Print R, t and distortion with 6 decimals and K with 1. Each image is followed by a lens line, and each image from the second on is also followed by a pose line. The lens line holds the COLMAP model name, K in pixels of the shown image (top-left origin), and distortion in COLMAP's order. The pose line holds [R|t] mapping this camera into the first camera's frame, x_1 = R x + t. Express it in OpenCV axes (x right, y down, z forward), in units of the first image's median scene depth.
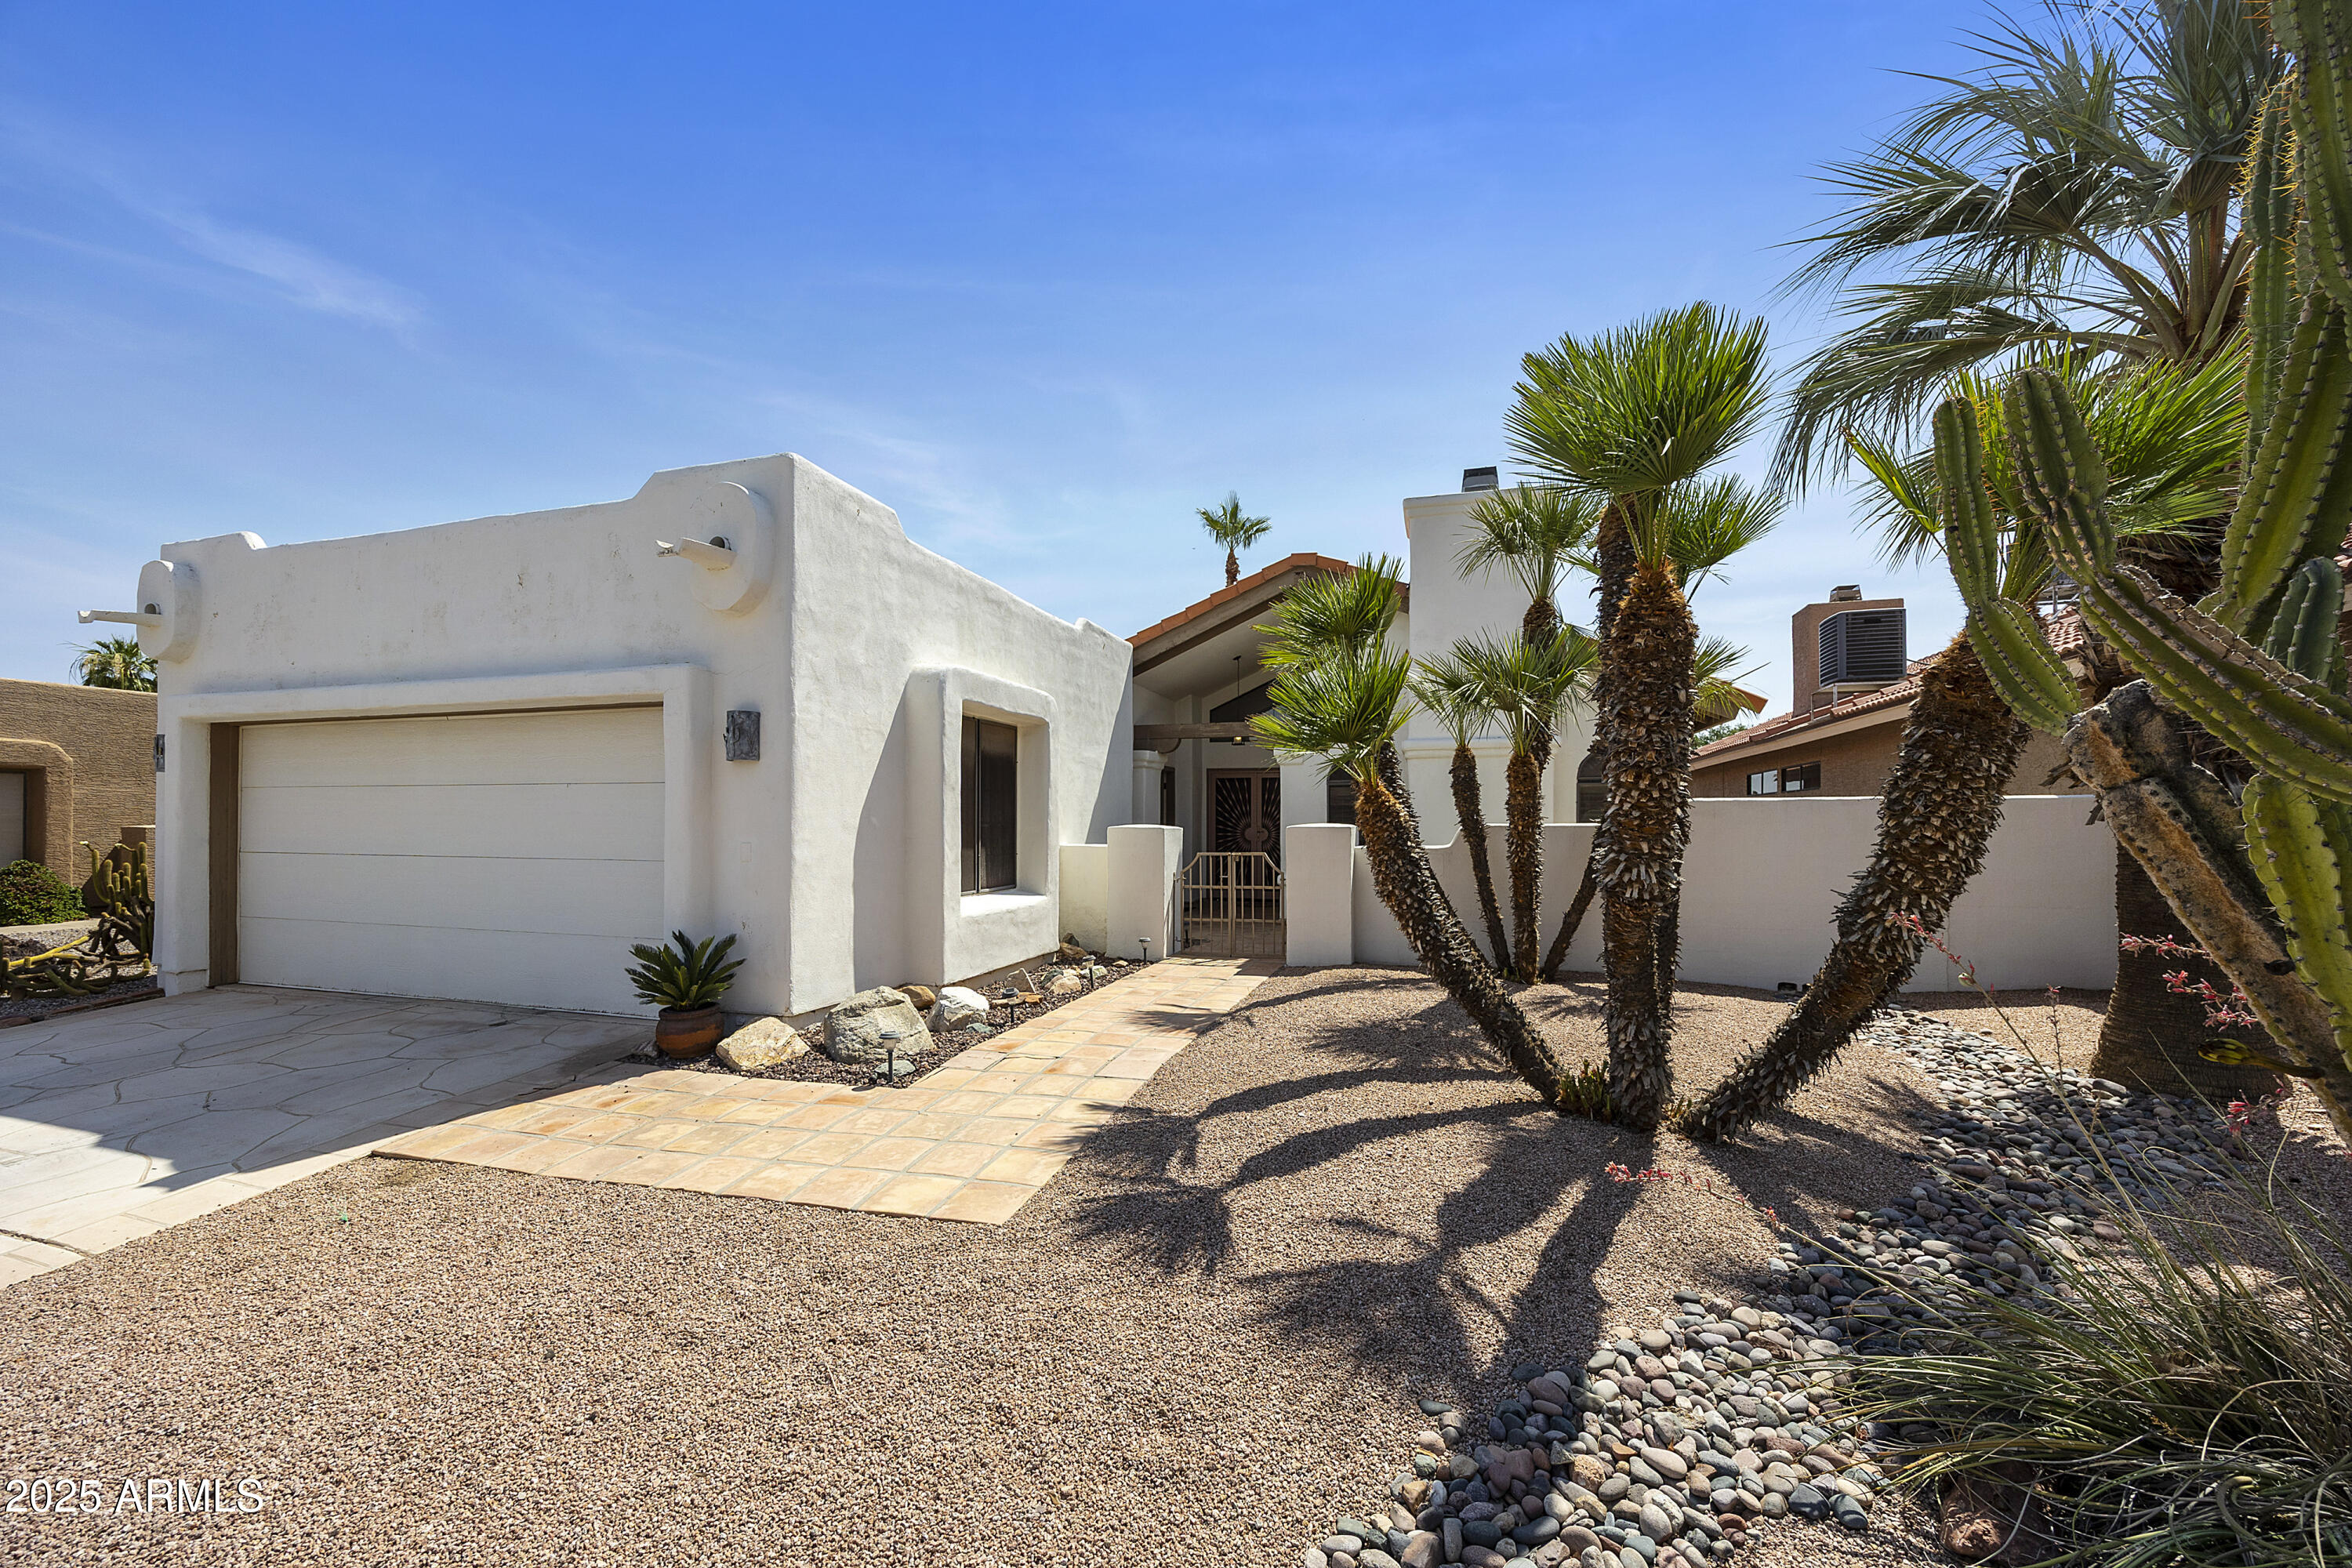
lens RADIAL K [[916.6, 0, 1198.5], [0, 916.6, 820.9], [0, 0, 1]] dist [-0.005446, 0.001244]
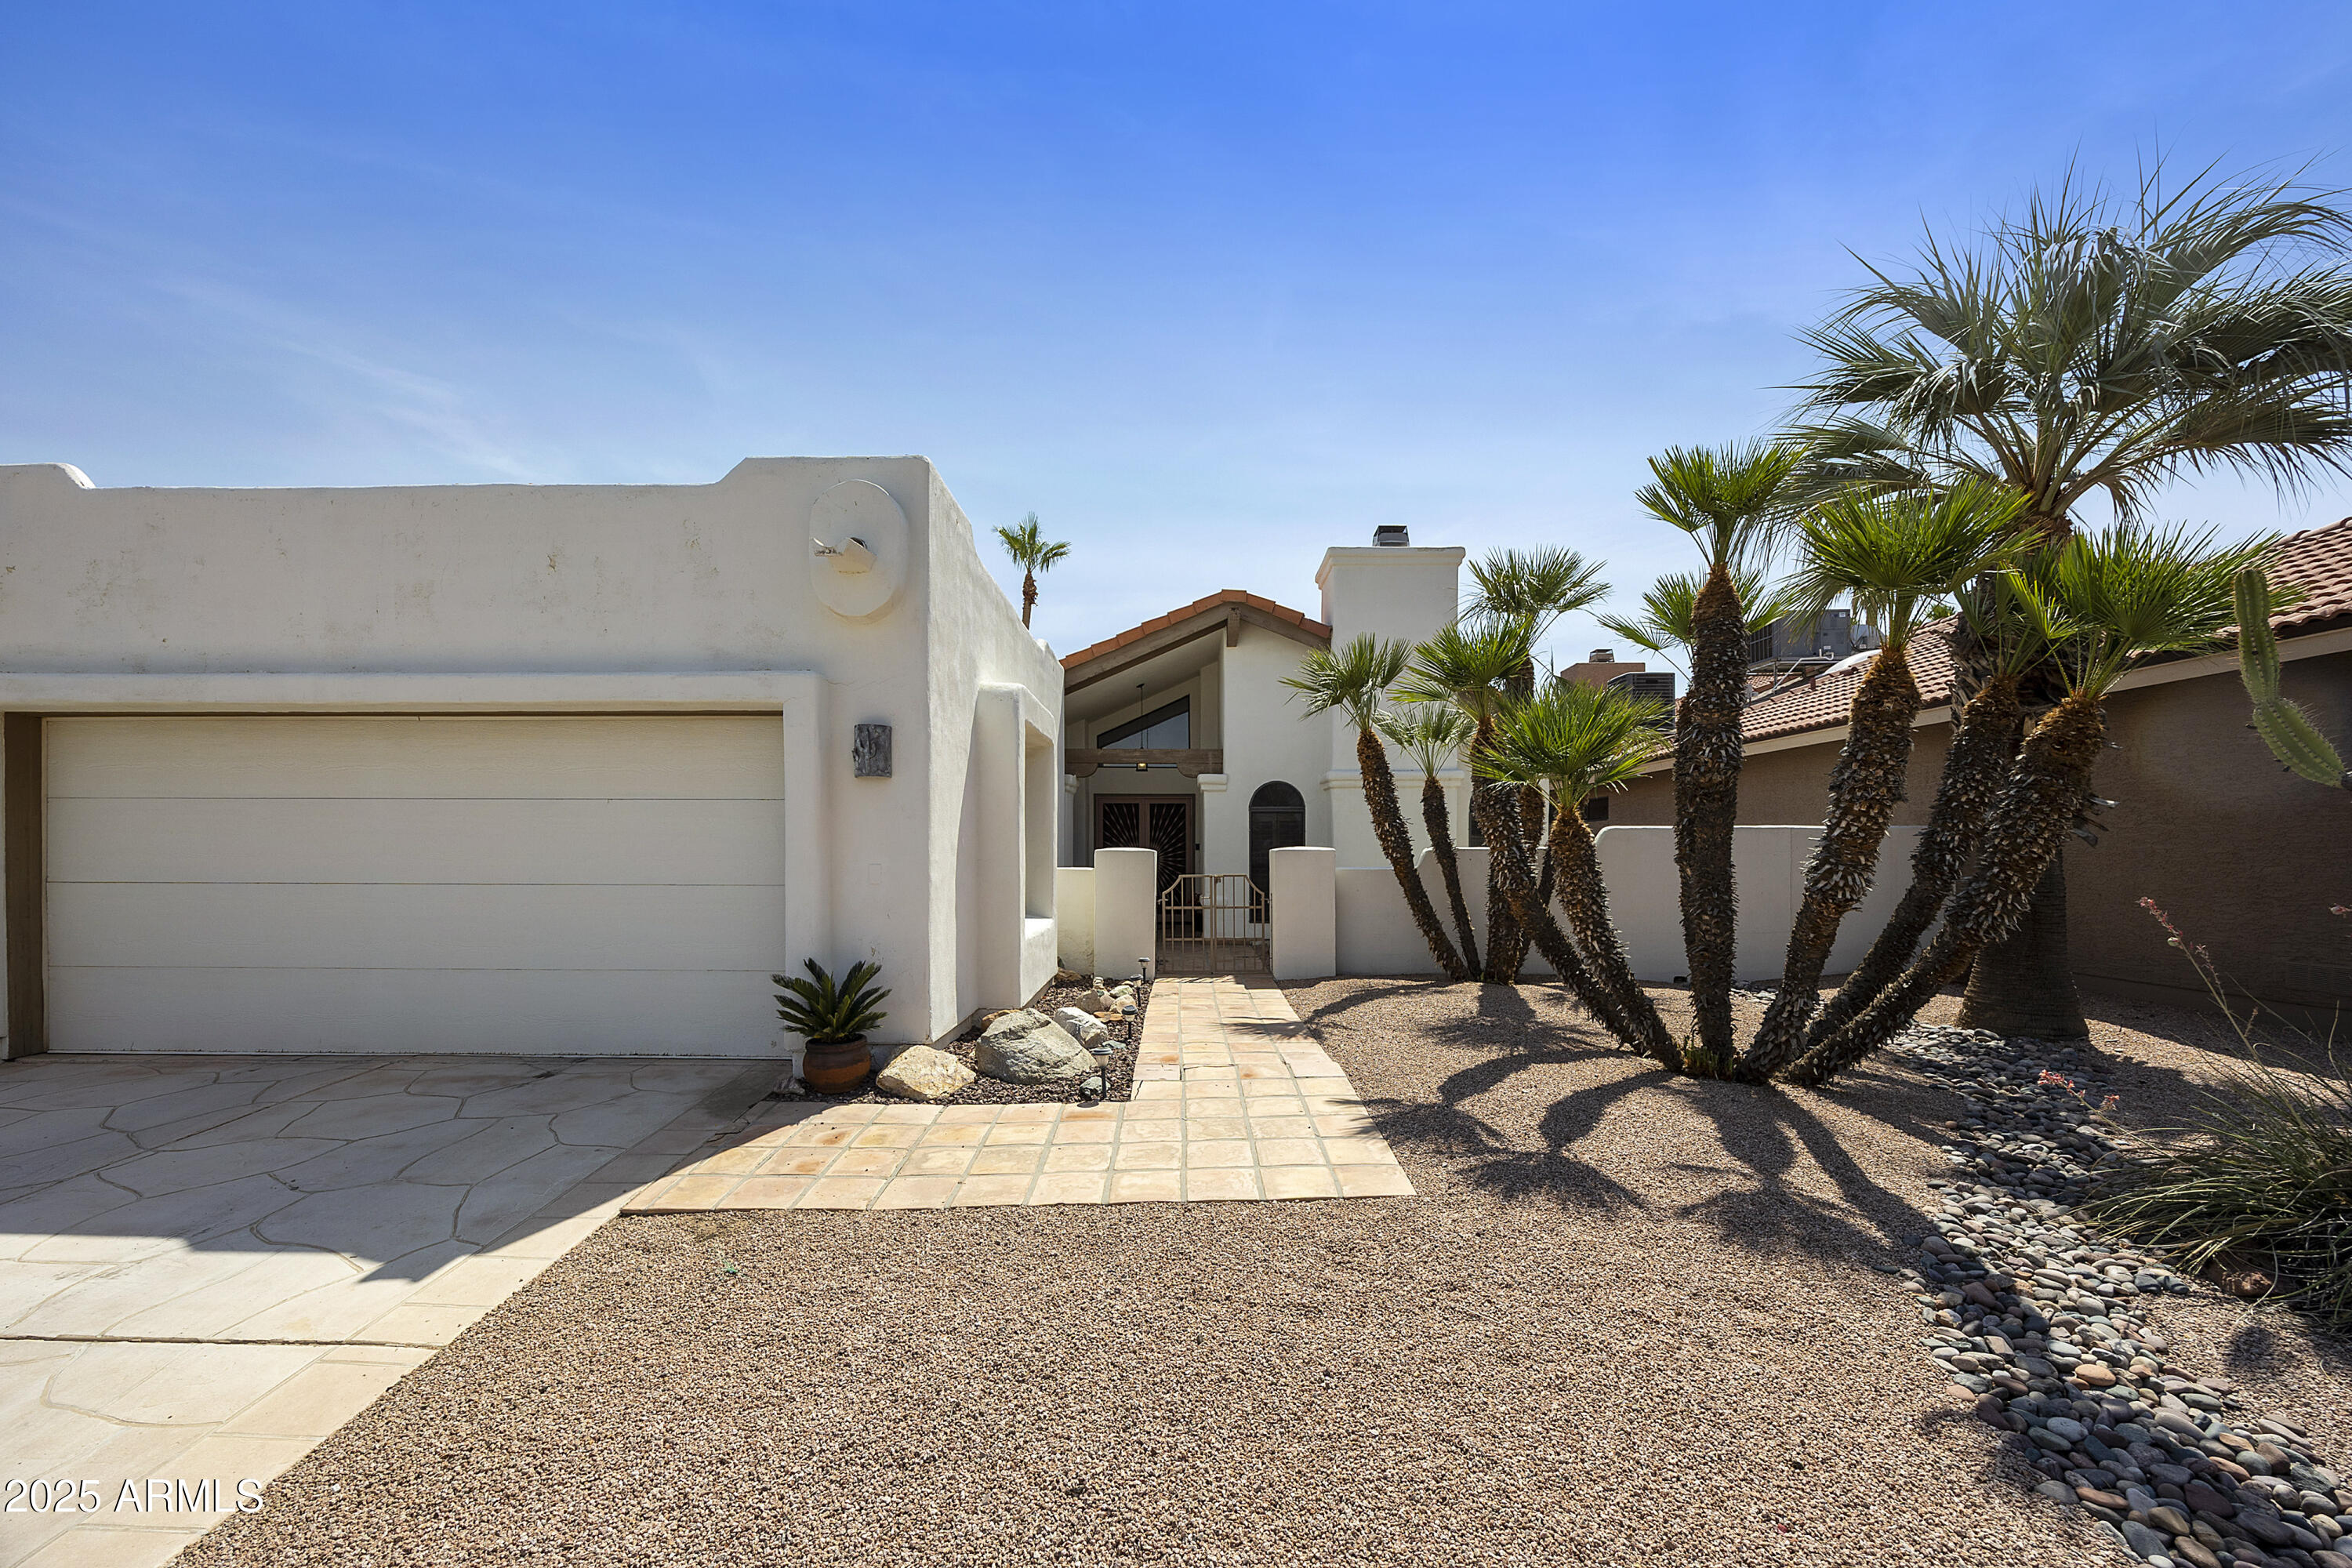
lens RADIAL K [[916.6, 0, 1181.6], [0, 916.6, 865.4], [0, 0, 1]] dist [-0.005446, 0.001244]
pose [[0.961025, -0.004636, 0.276422, -0.392194], [-0.000712, 0.999815, 0.019243, 0.005278], [-0.276460, -0.018690, 0.960844, -0.000097]]
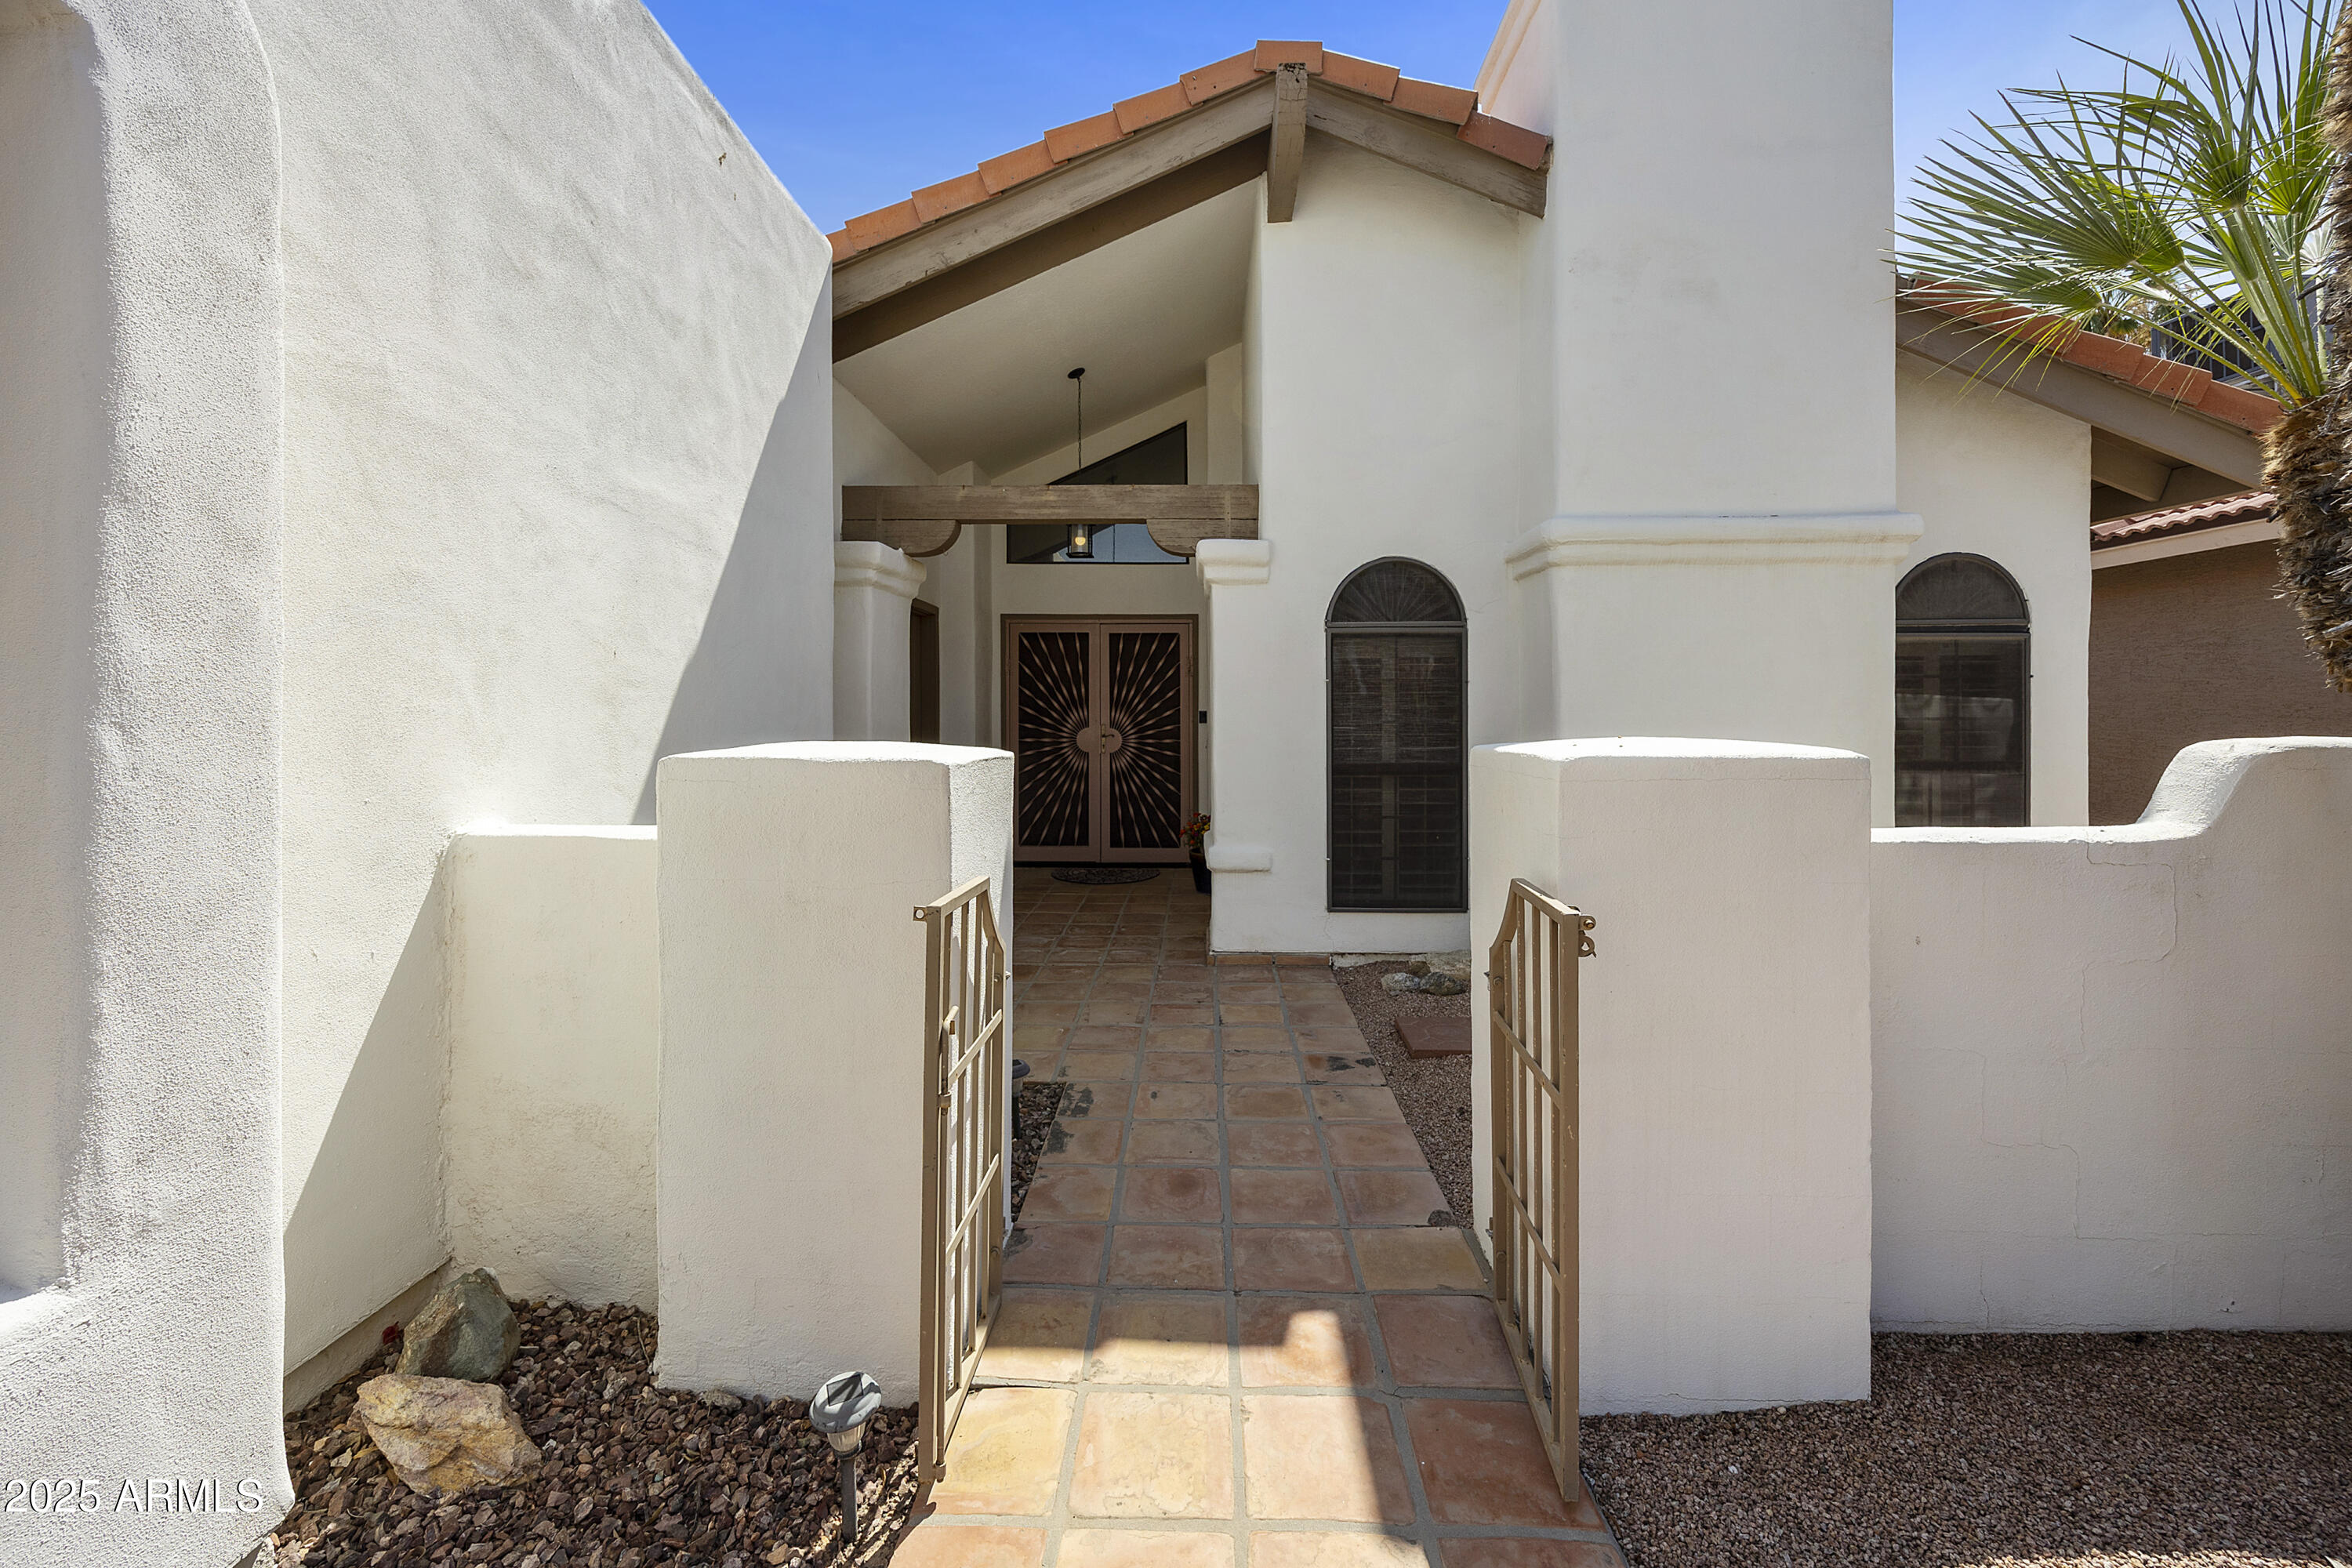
lens RADIAL K [[916.6, 0, 1185.8], [0, 916.6, 725.6], [0, 0, 1]] dist [-0.005446, 0.001244]
pose [[0.965640, -0.004214, 0.259849, -0.054492], [-0.000230, 0.999854, 0.017069, -0.006895], [-0.259883, -0.016542, 0.965498, 1.039640]]
